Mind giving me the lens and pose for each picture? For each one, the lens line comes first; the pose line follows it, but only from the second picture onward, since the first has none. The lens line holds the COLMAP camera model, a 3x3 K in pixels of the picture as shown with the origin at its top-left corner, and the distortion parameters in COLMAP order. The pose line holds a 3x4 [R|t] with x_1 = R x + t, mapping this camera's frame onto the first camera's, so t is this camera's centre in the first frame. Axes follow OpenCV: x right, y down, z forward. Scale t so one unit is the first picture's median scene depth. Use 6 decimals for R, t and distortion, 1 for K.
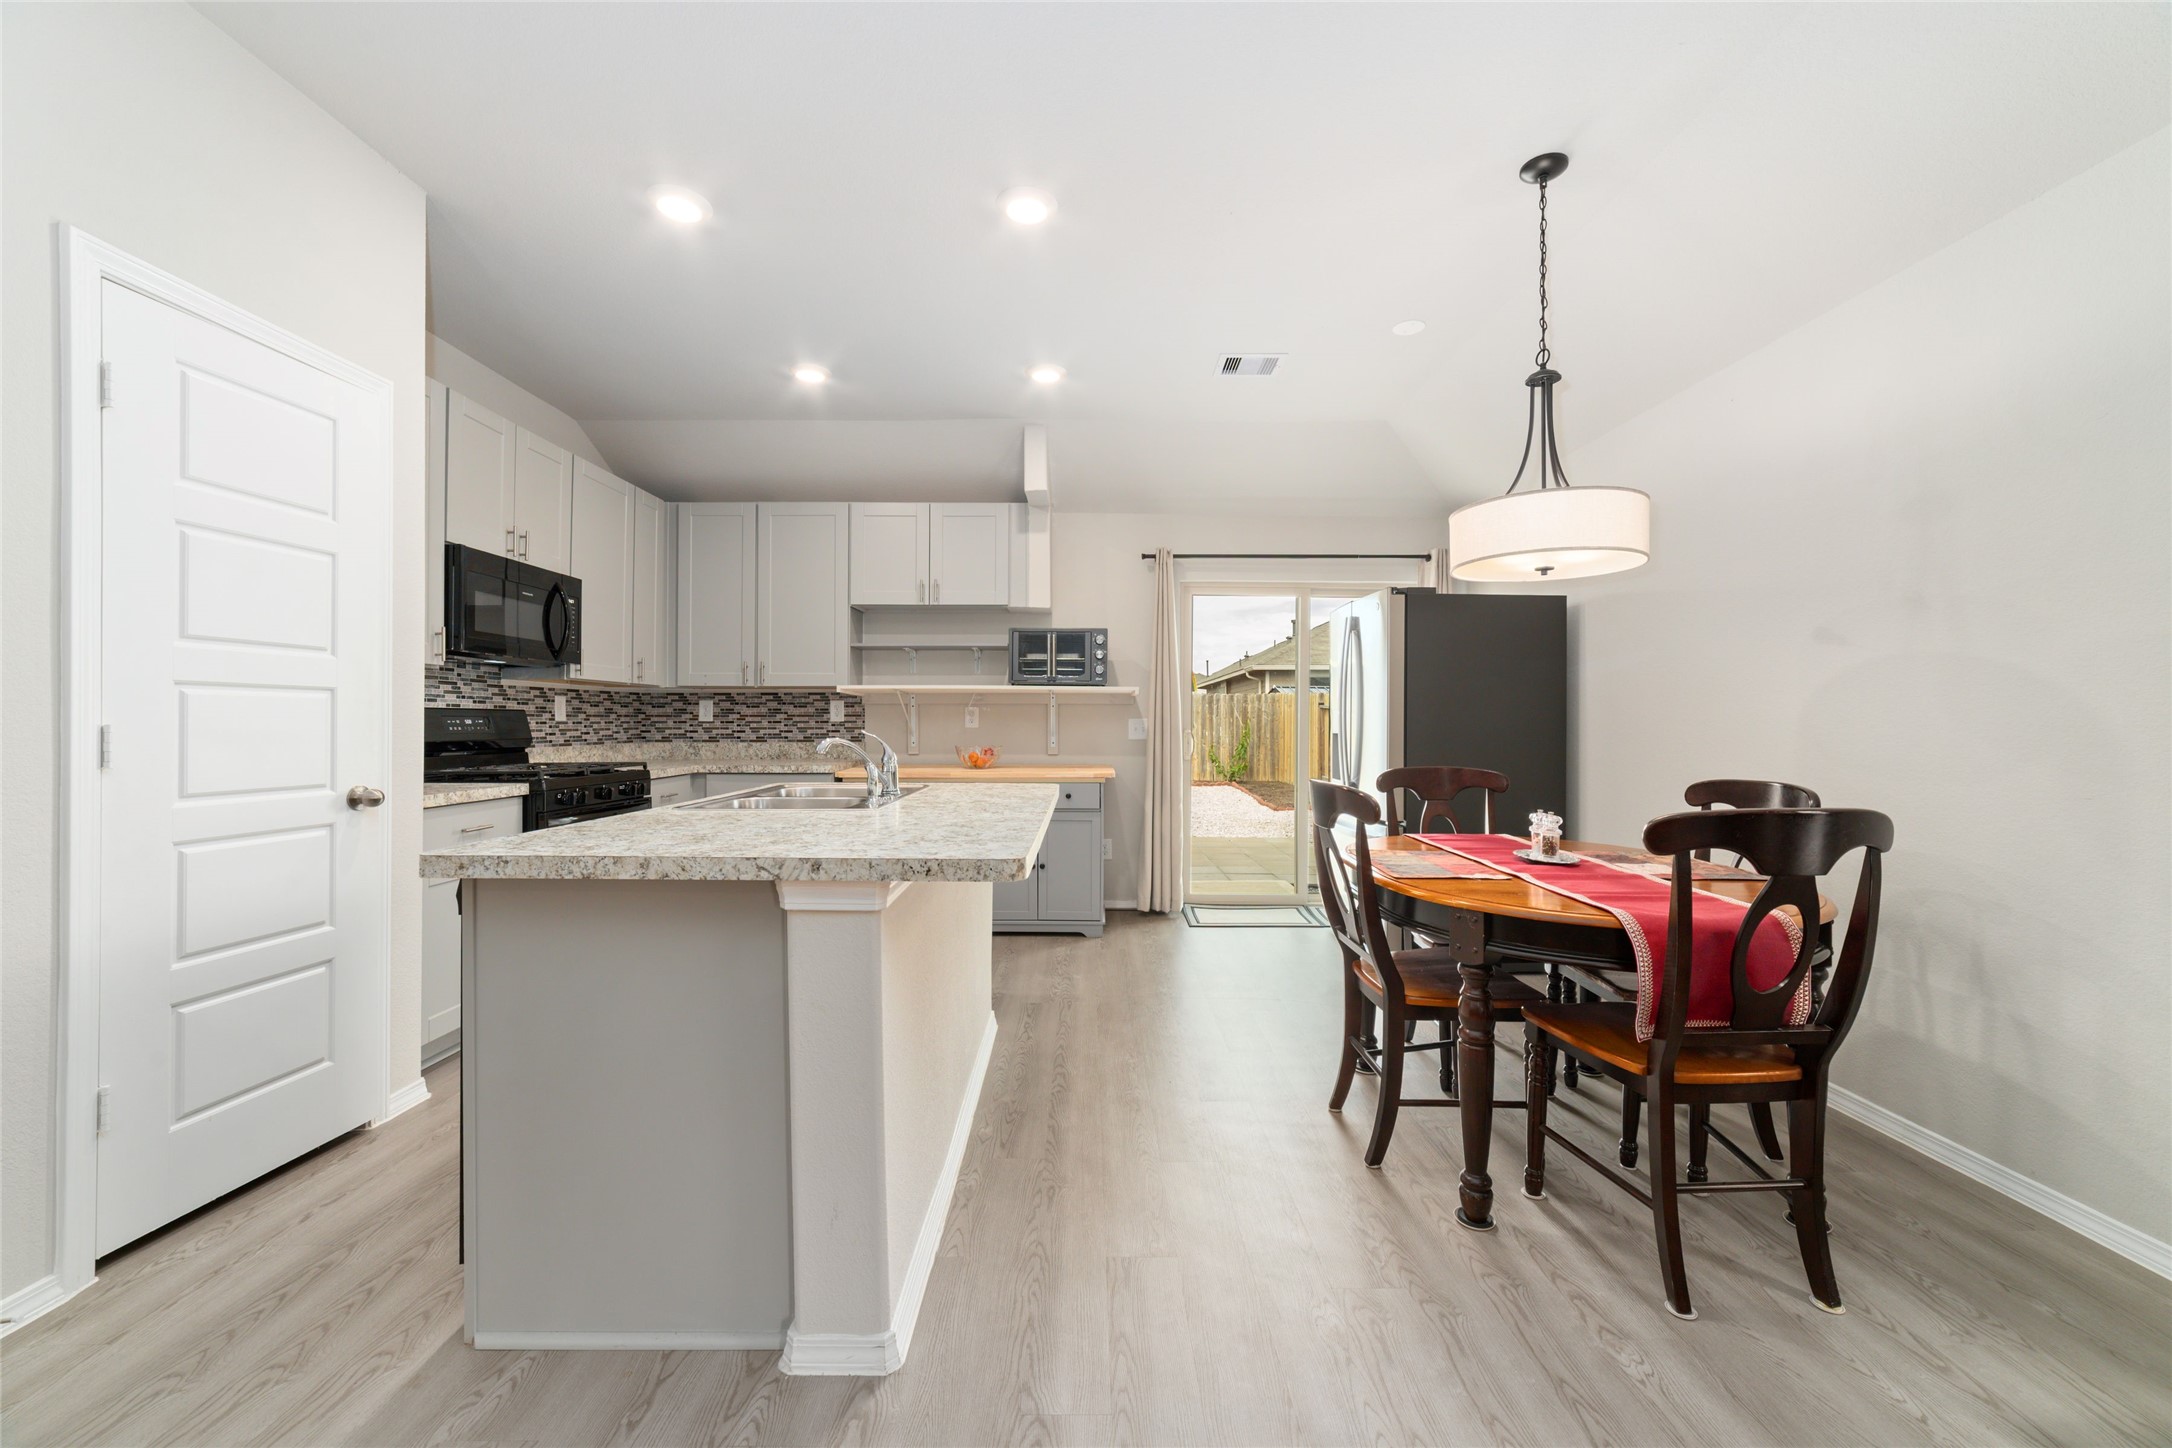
lens RADIAL K [[827.0, 0, 1079.6], [0, 827.0, 722.0], [0, 0, 1]] dist [-0.019157, 0.004369]
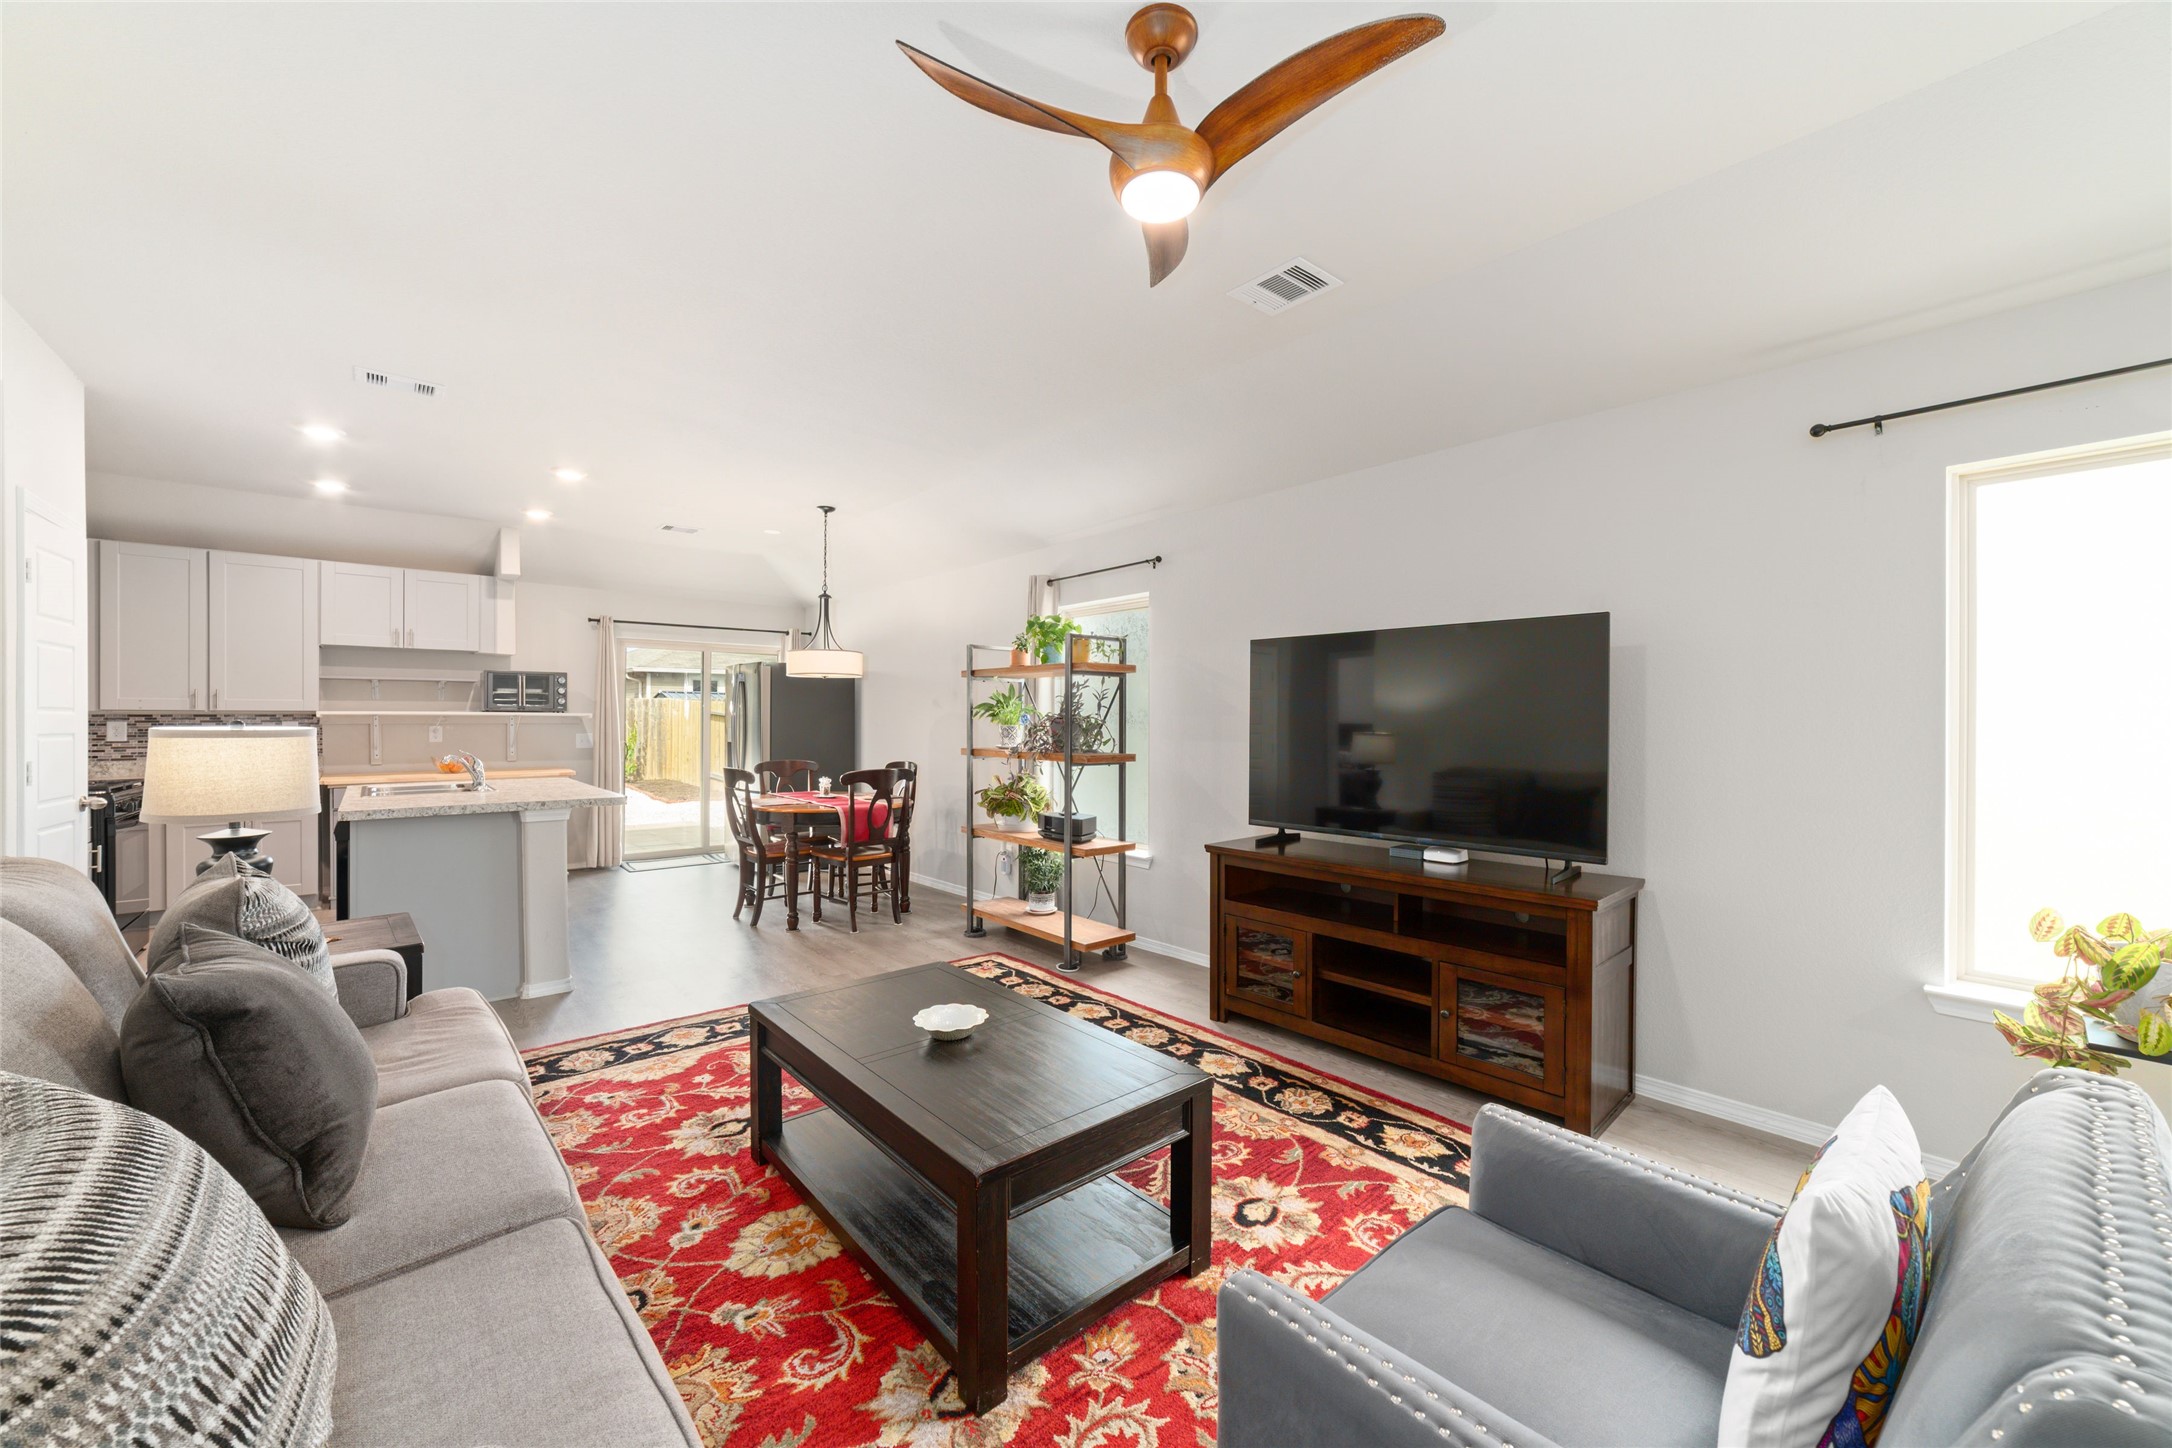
lens RADIAL K [[827.0, 0, 1098.5], [0, 827.0, 716.0], [0, 0, 1]] dist [-0.019157, 0.004369]
pose [[0.740392, 0.001312, 0.672175, -0.251841], [0.000337, 0.999997, -0.002323, -0.034479], [-0.672176, 0.001946, 0.740389, -0.716641]]
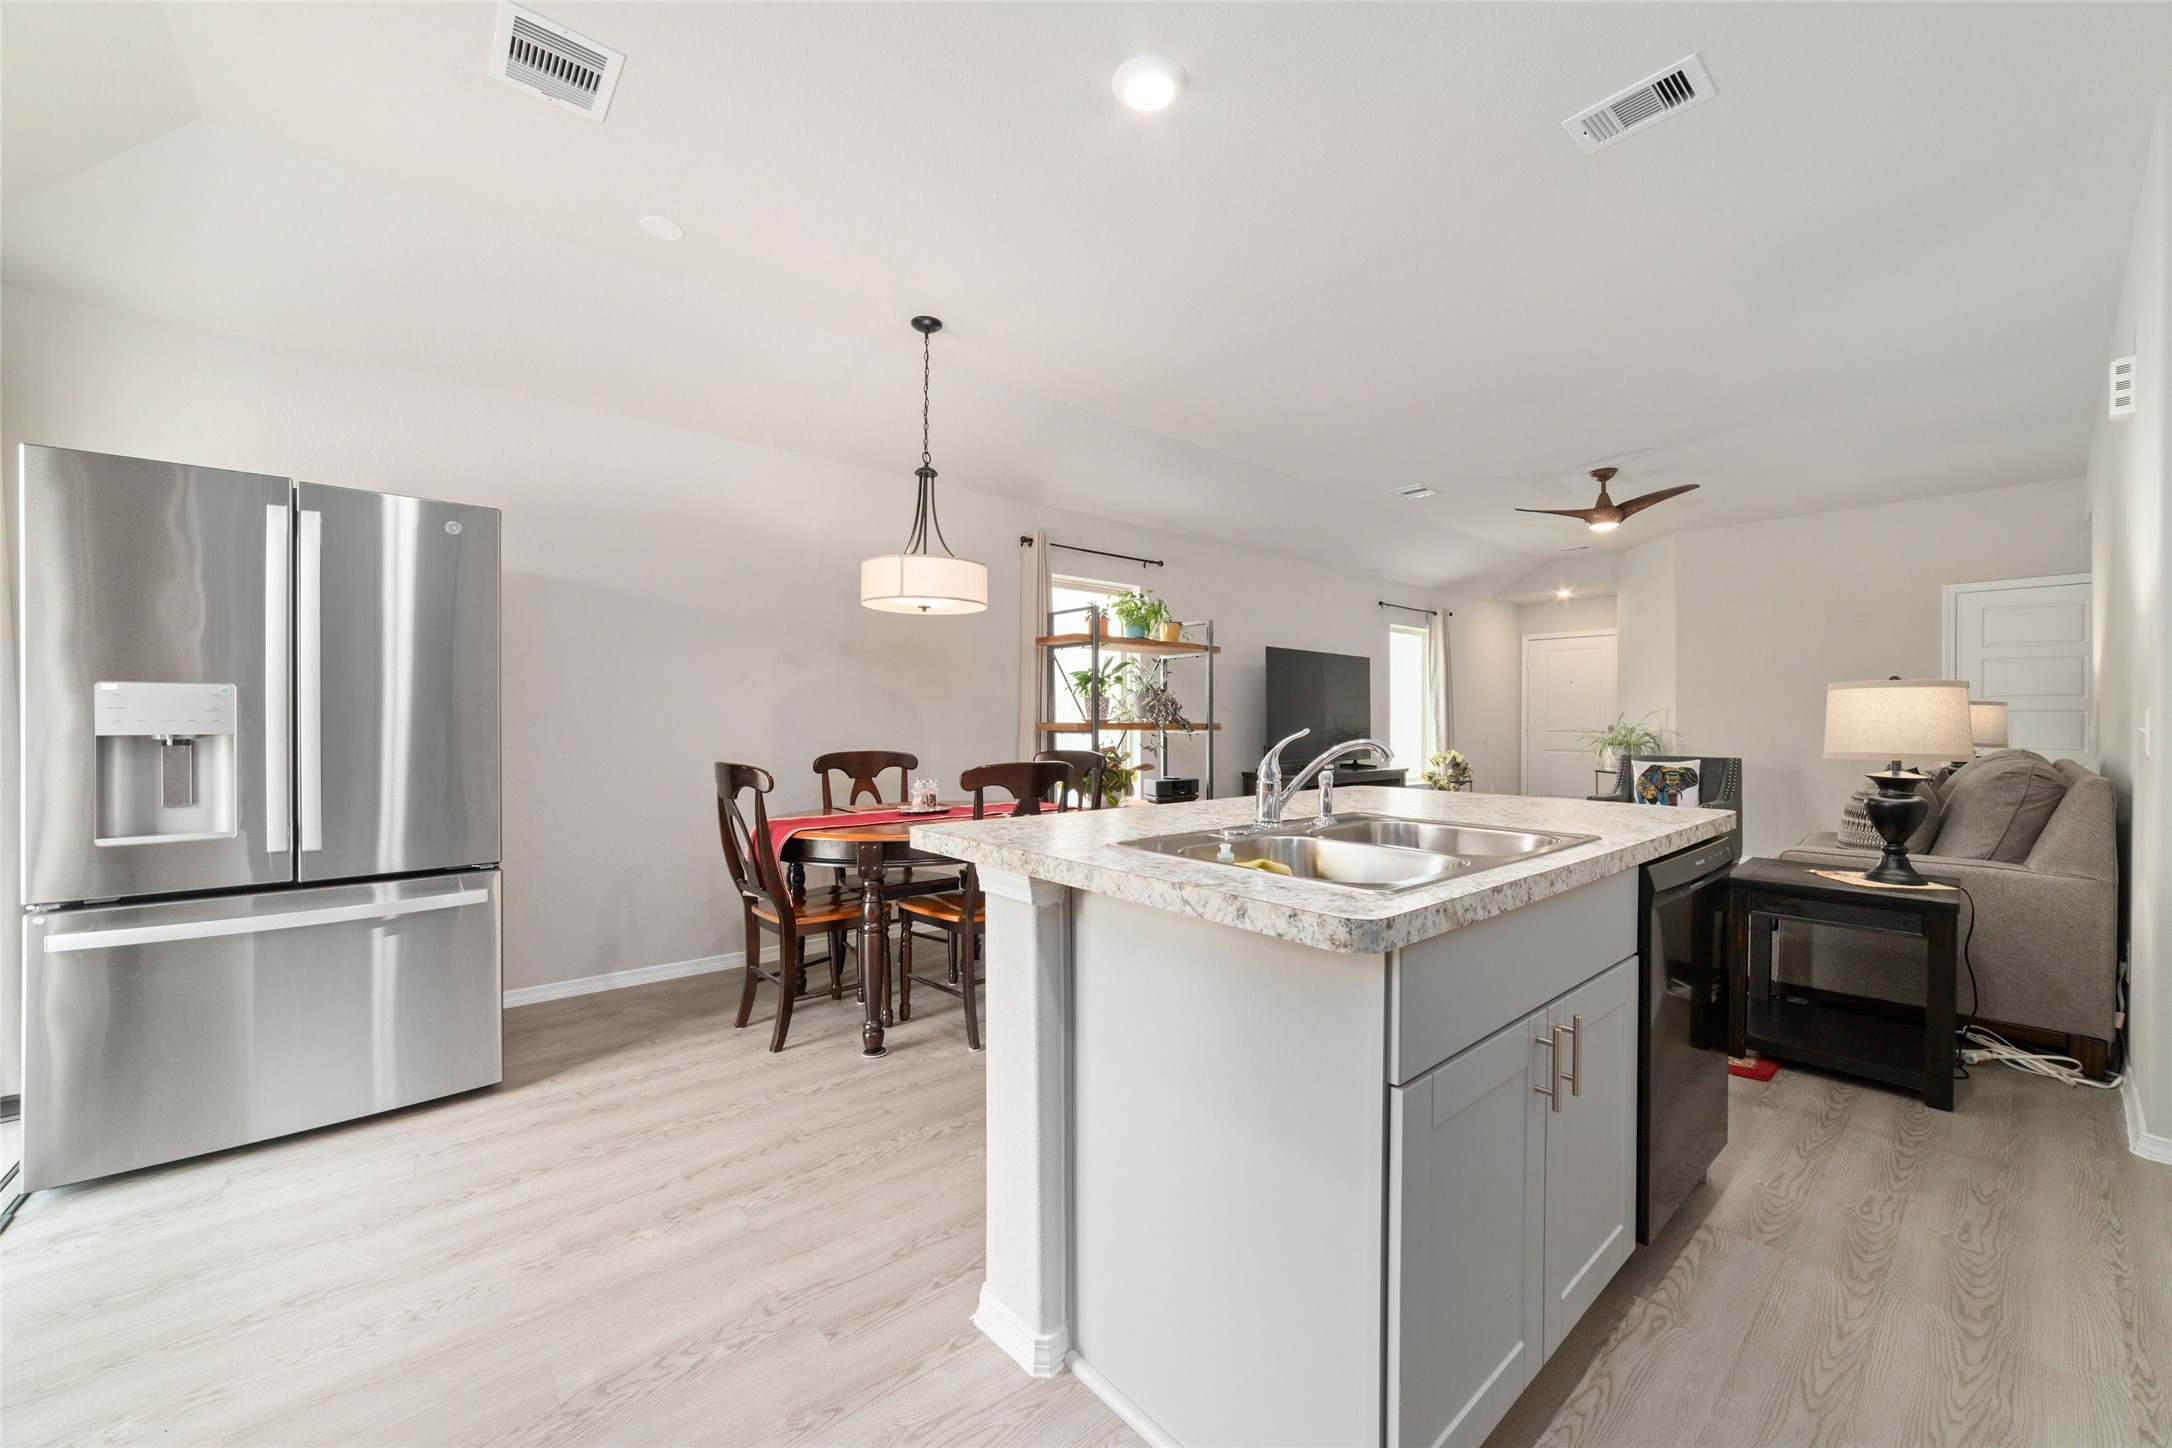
lens RADIAL K [[827.0, 0, 1090.6], [0, 827.0, 718.7], [0, 0, 1]] dist [-0.019157, 0.004369]
pose [[-0.657863, -0.005875, 0.753115, -0.306967], [-0.005877, 0.999979, 0.002668, 0.000628], [-0.753115, -0.002671, -0.657883, 0.890900]]
